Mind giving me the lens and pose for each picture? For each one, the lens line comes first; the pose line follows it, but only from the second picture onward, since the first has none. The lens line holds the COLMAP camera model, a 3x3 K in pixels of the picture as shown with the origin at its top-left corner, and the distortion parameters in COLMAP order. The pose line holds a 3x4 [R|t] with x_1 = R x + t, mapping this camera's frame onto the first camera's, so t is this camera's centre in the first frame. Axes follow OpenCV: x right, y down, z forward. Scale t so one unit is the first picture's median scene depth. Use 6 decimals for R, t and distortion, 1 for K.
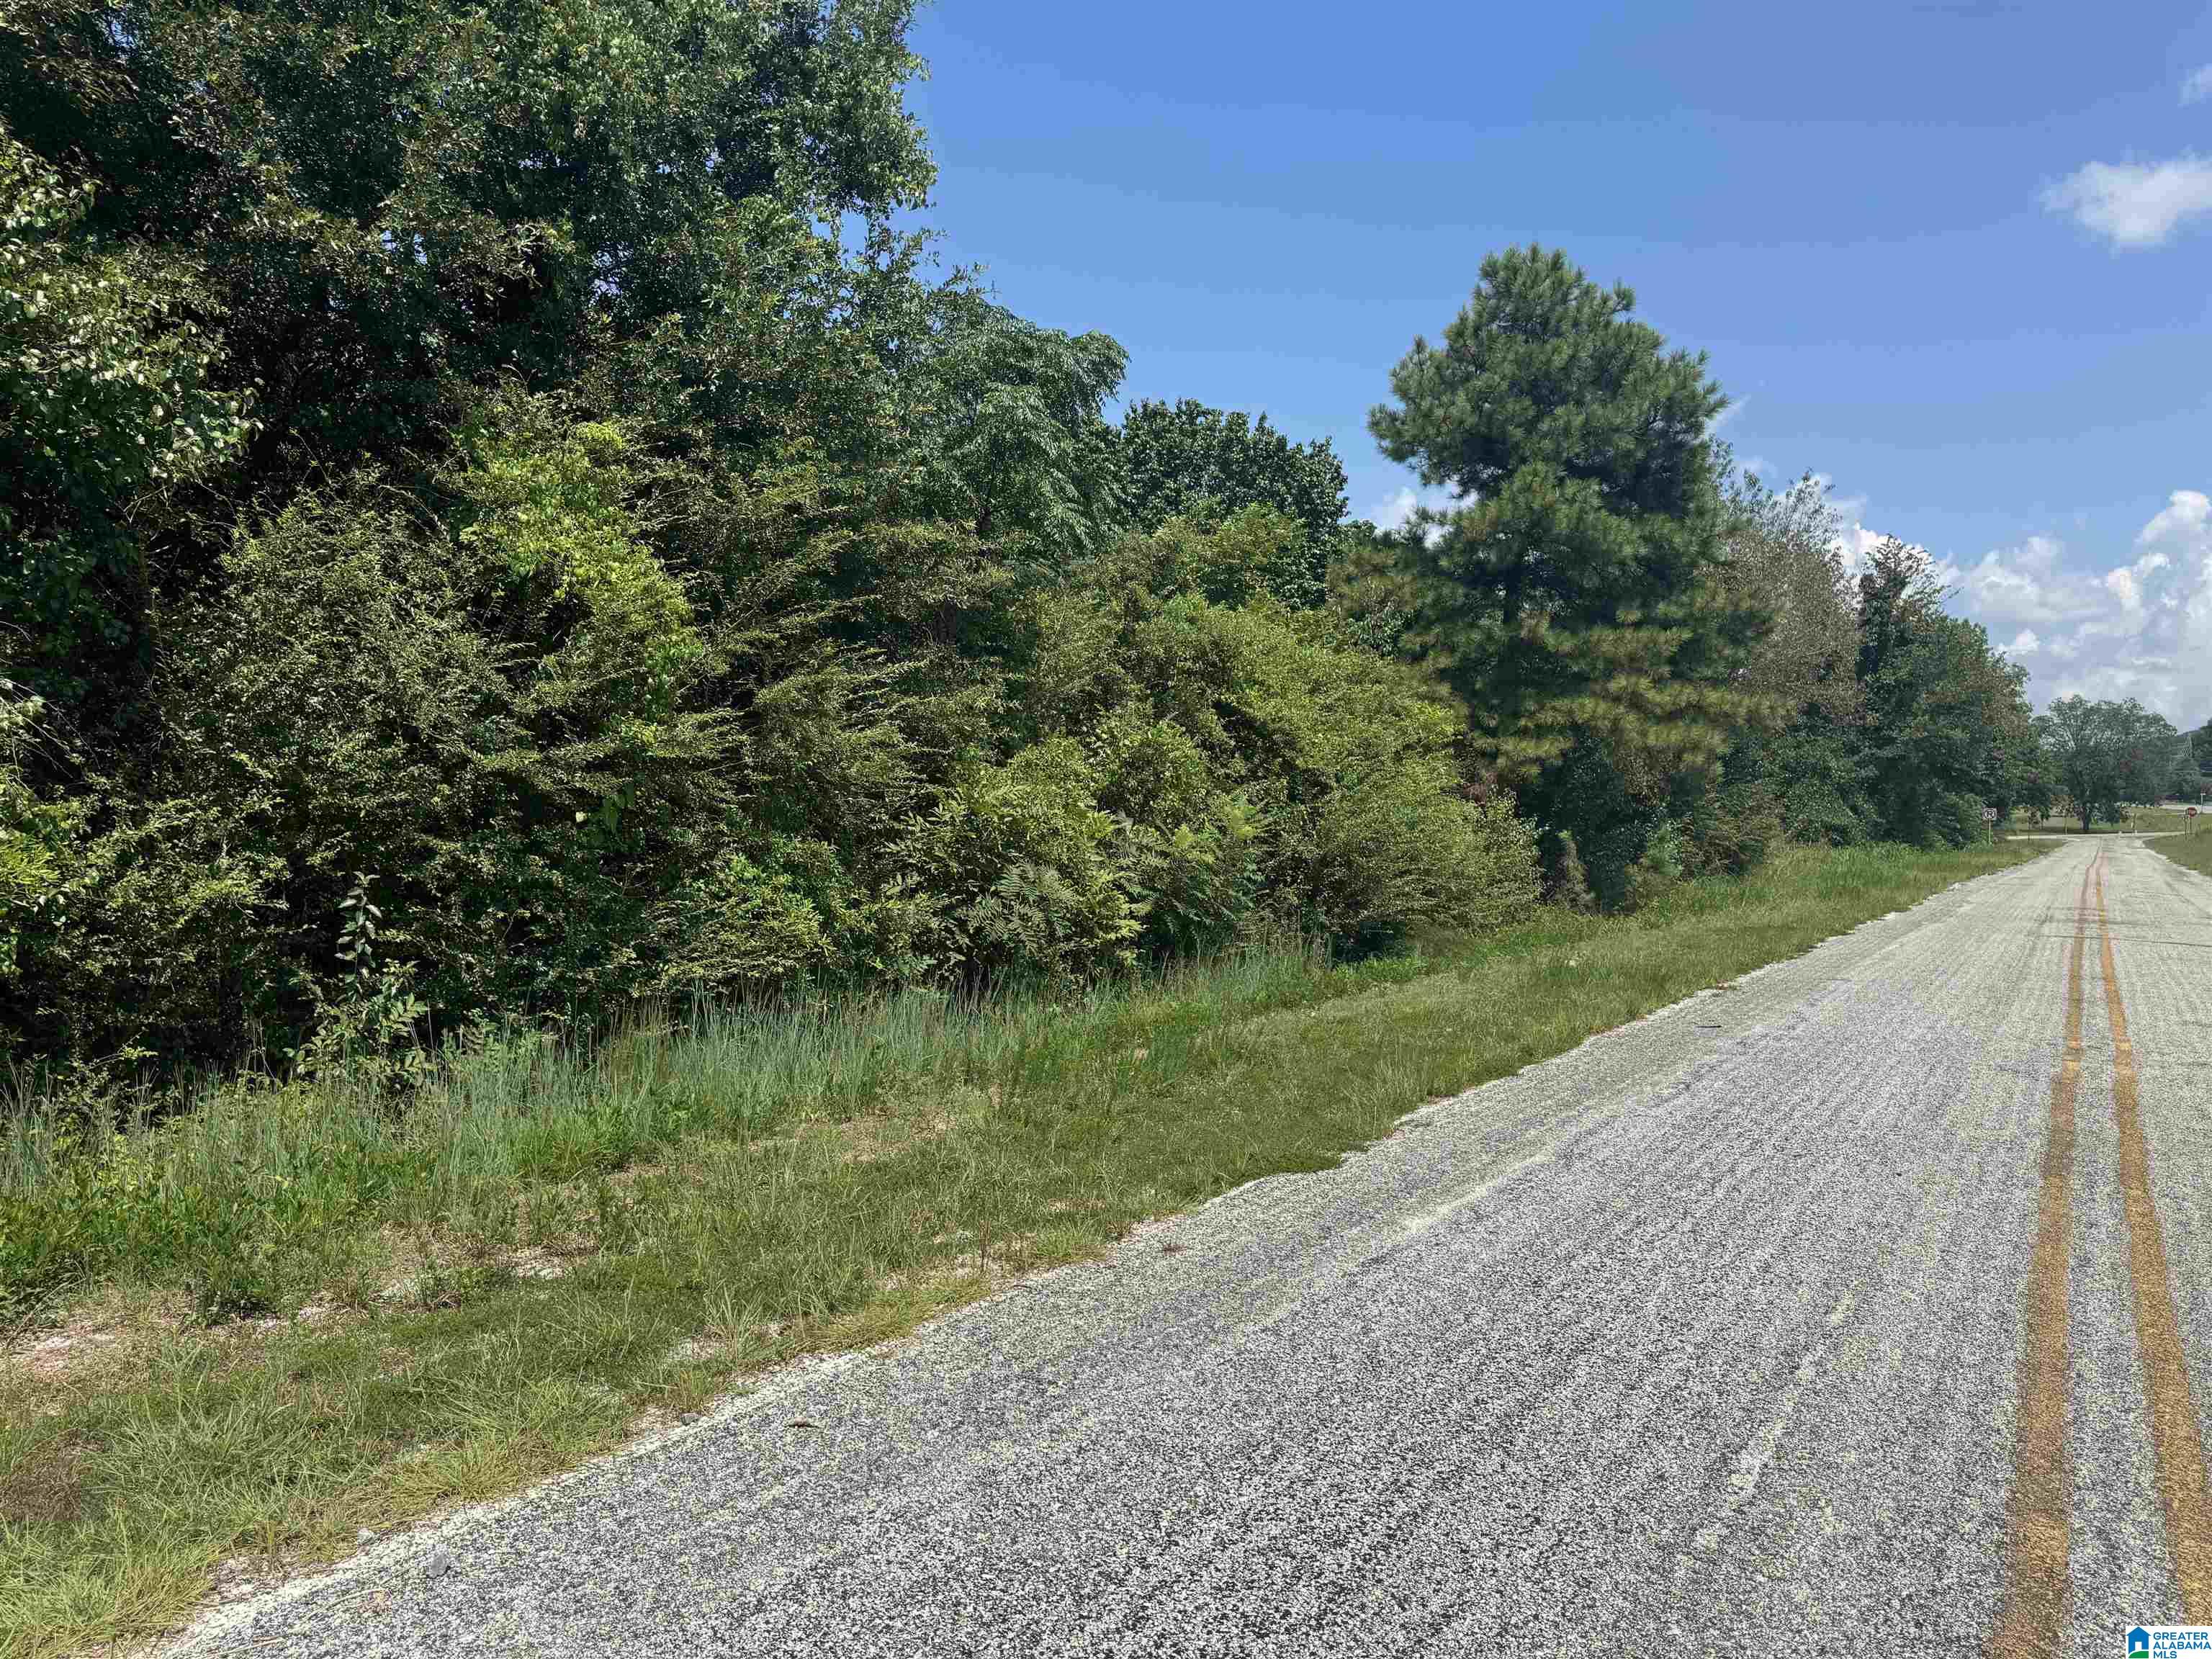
lens RADIAL K [[1547.6, 0, 1101.6], [0, 1547.6, 828.8], [0, 0, 1]] dist [0.064832, -0.085984]
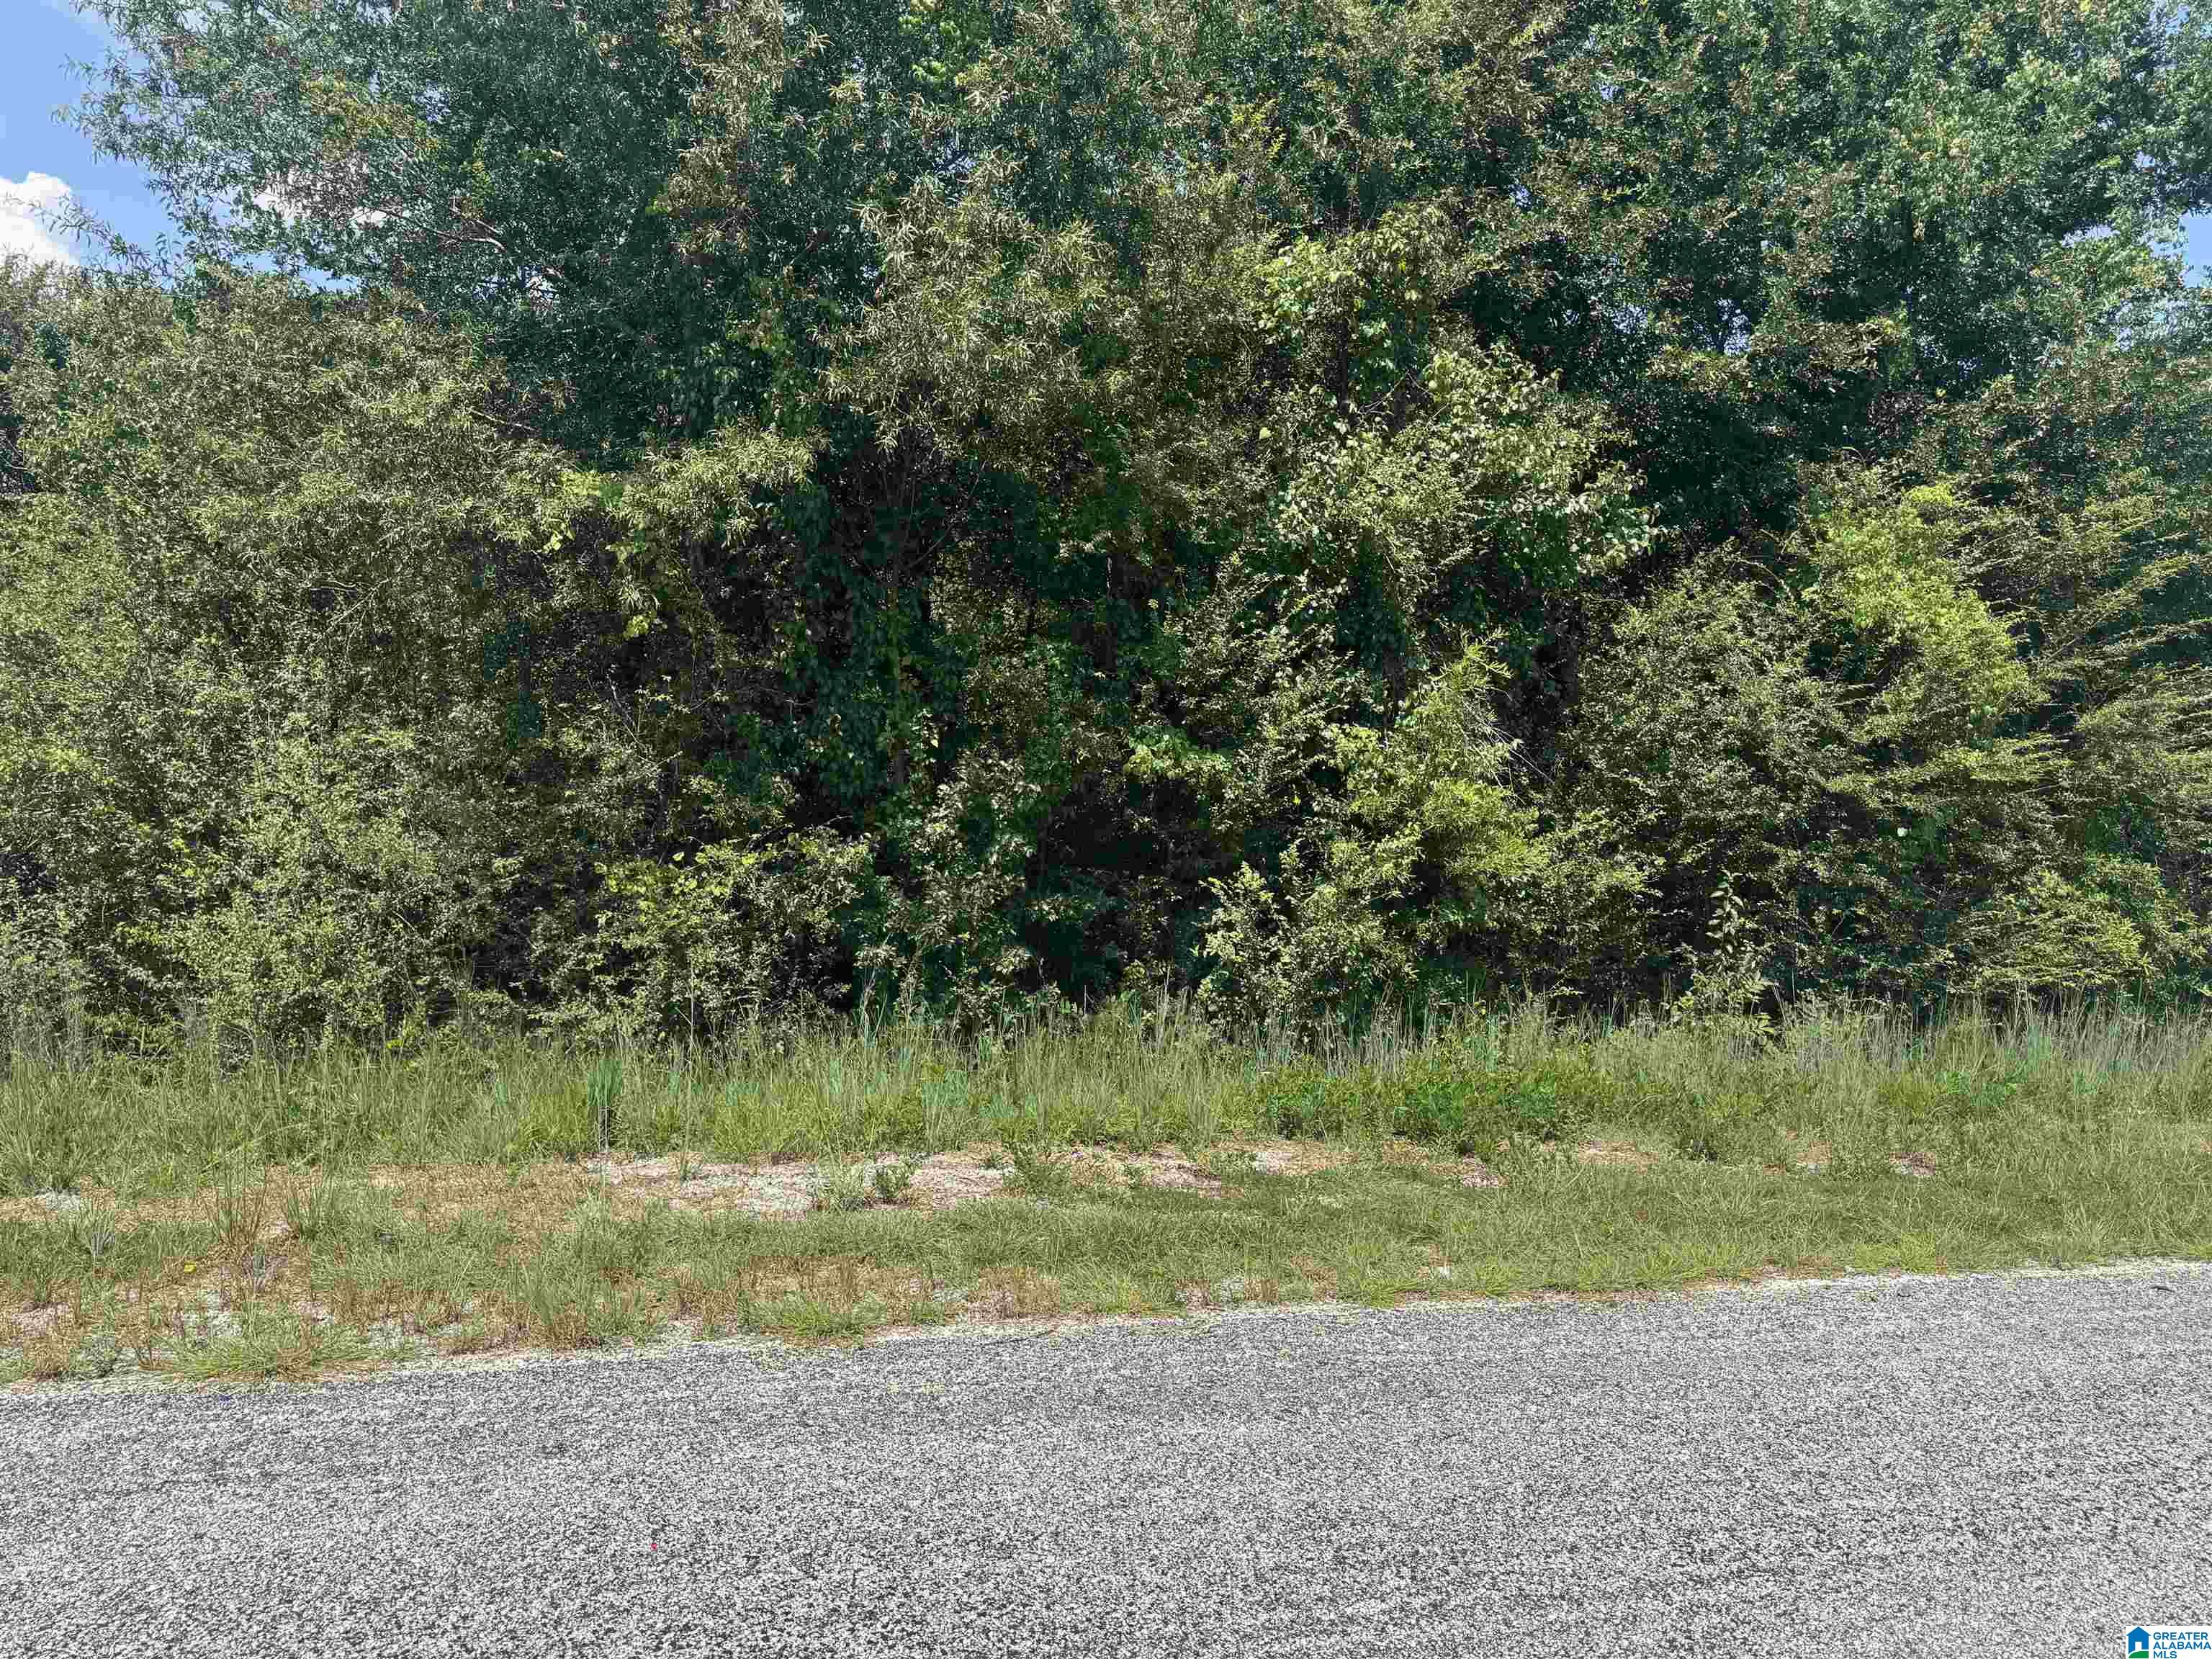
lens RADIAL K [[1547.6, 0, 1118.5], [0, 1547.6, 819.4], [0, 0, 1]] dist [0.064832, -0.085984]
pose [[0.734993, 0.023911, -0.677653, 0.008122], [-0.032697, 0.999465, -0.000197, 0.000814], [0.677286, 0.022302, 0.735382, -0.085139]]
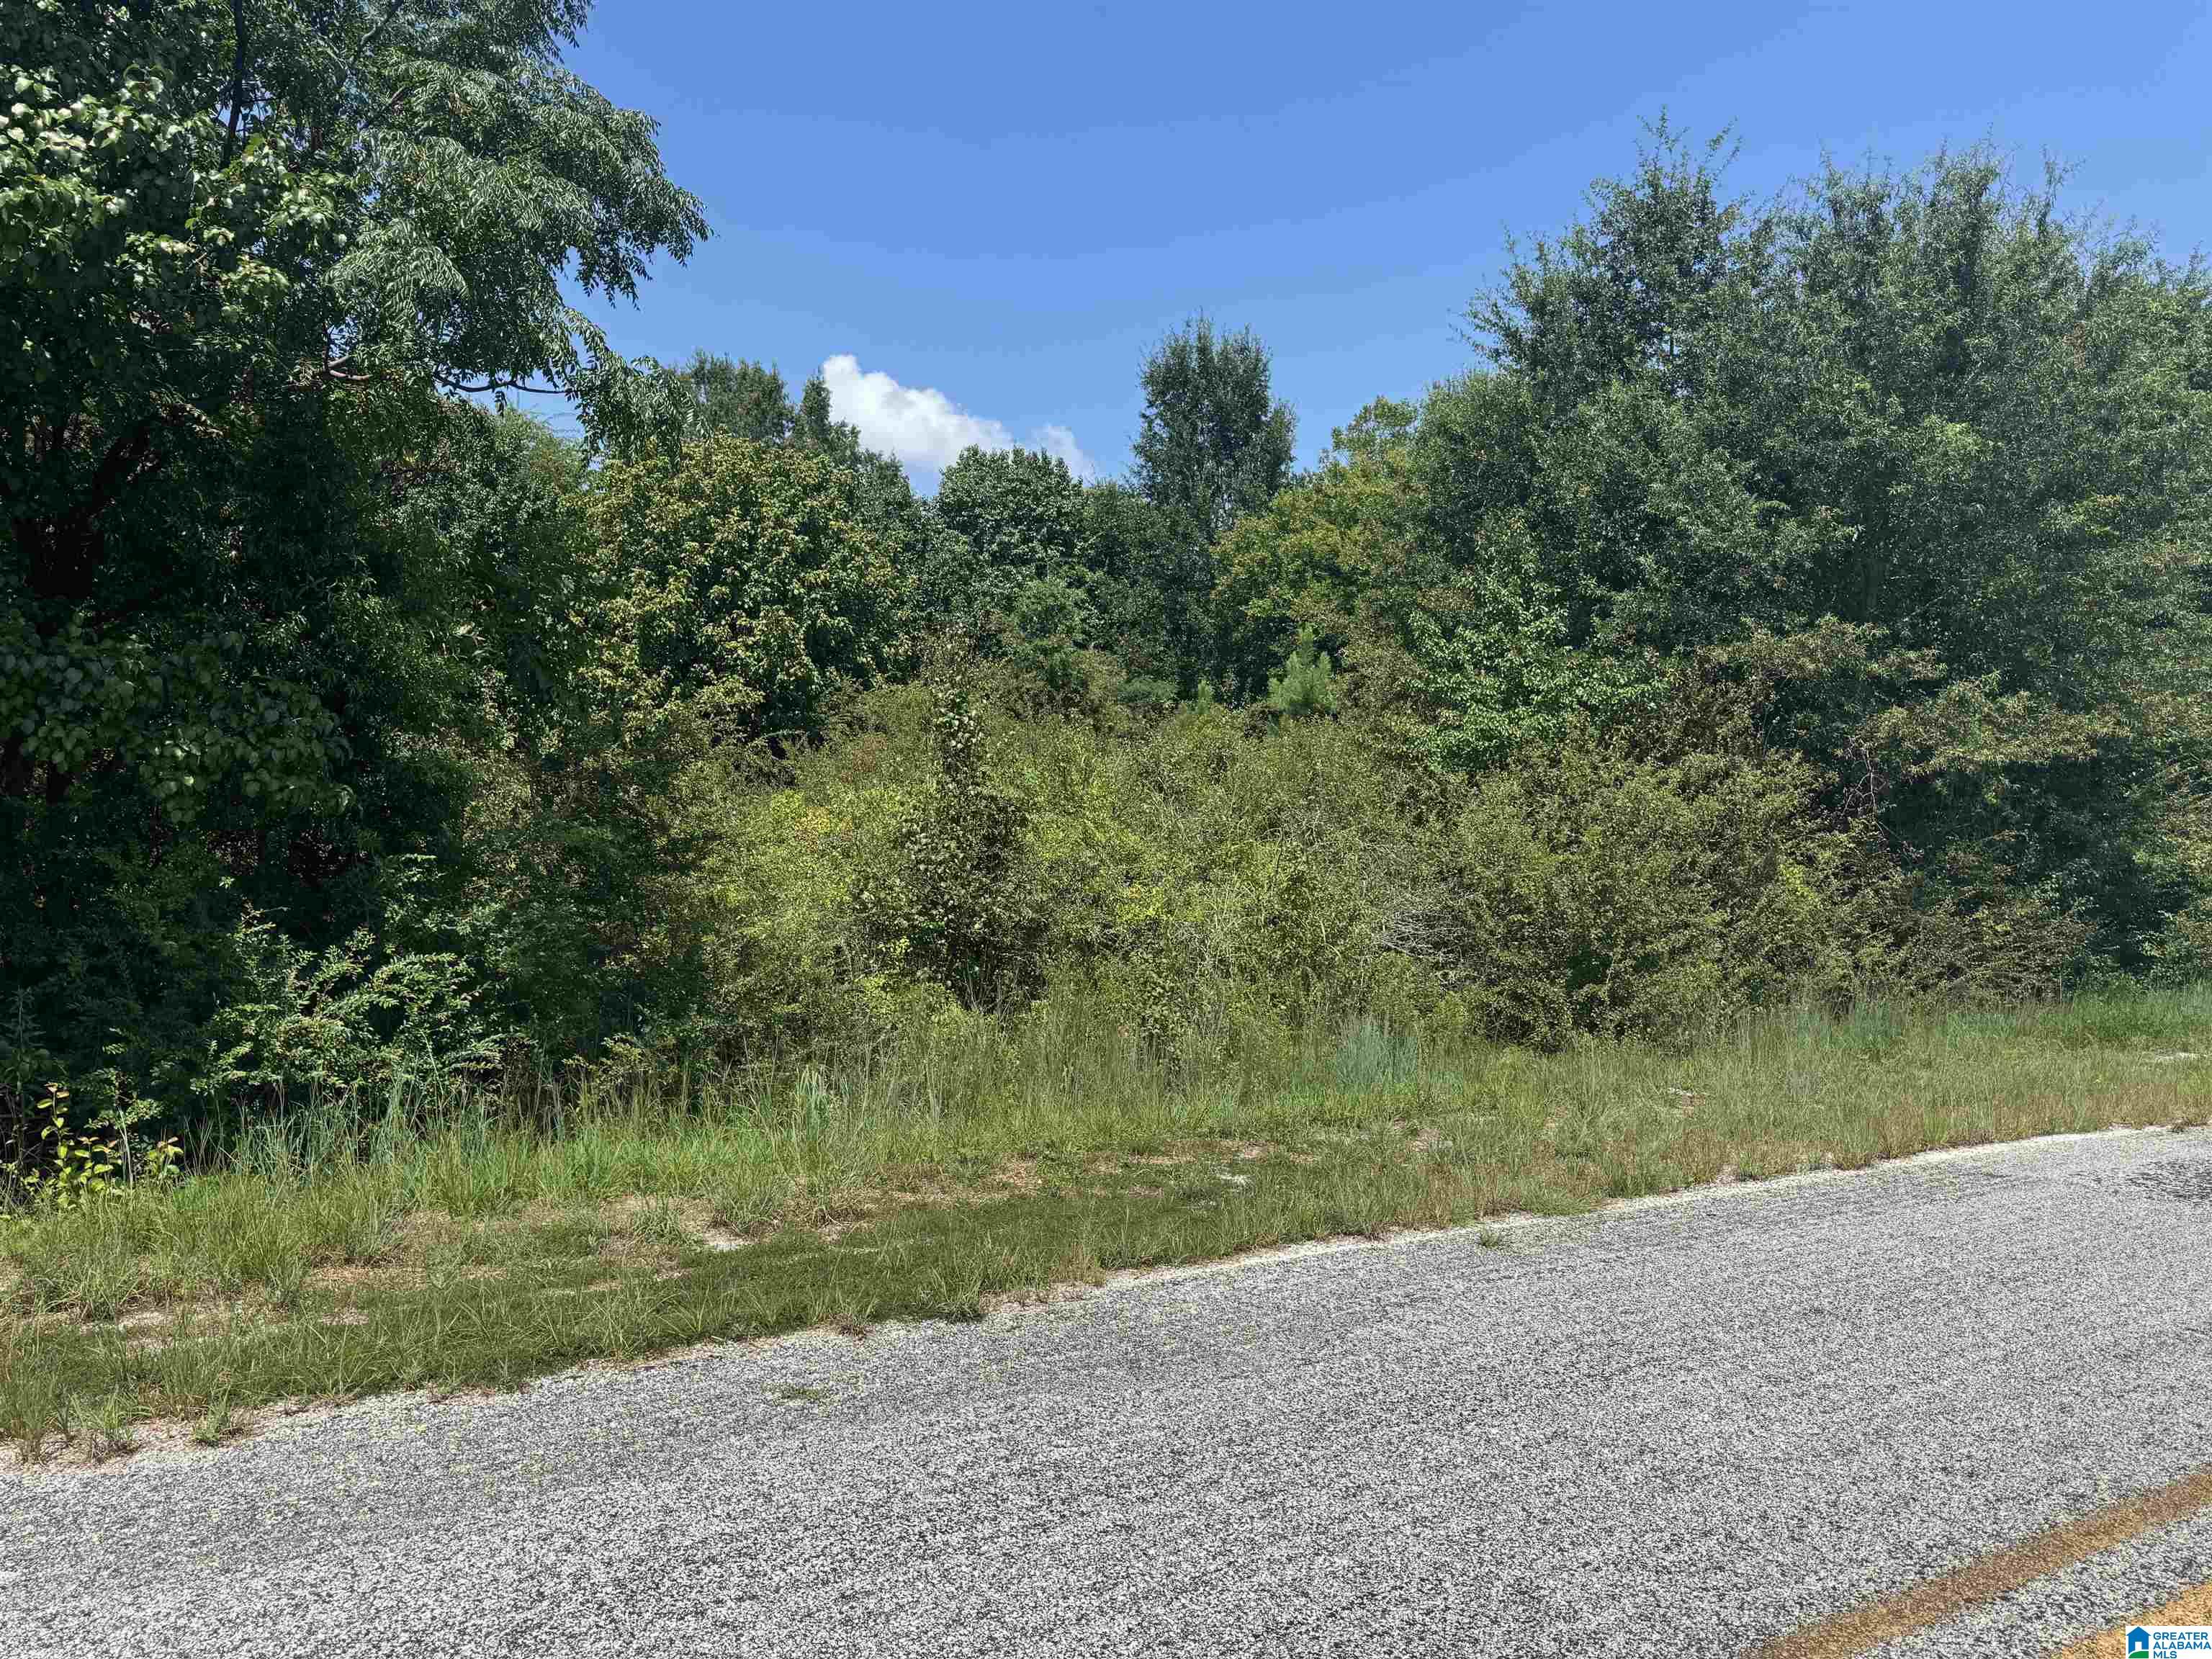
lens RADIAL K [[1547.6, 0, 1103.8], [0, 1547.6, 830.9], [0, 0, 1]] dist [0.064832, -0.085984]
pose [[0.904628, 0.005738, -0.426164, -0.355162], [-0.016638, 0.999623, -0.021859, -0.001863], [0.425878, 0.026865, 0.904382, -0.676921]]
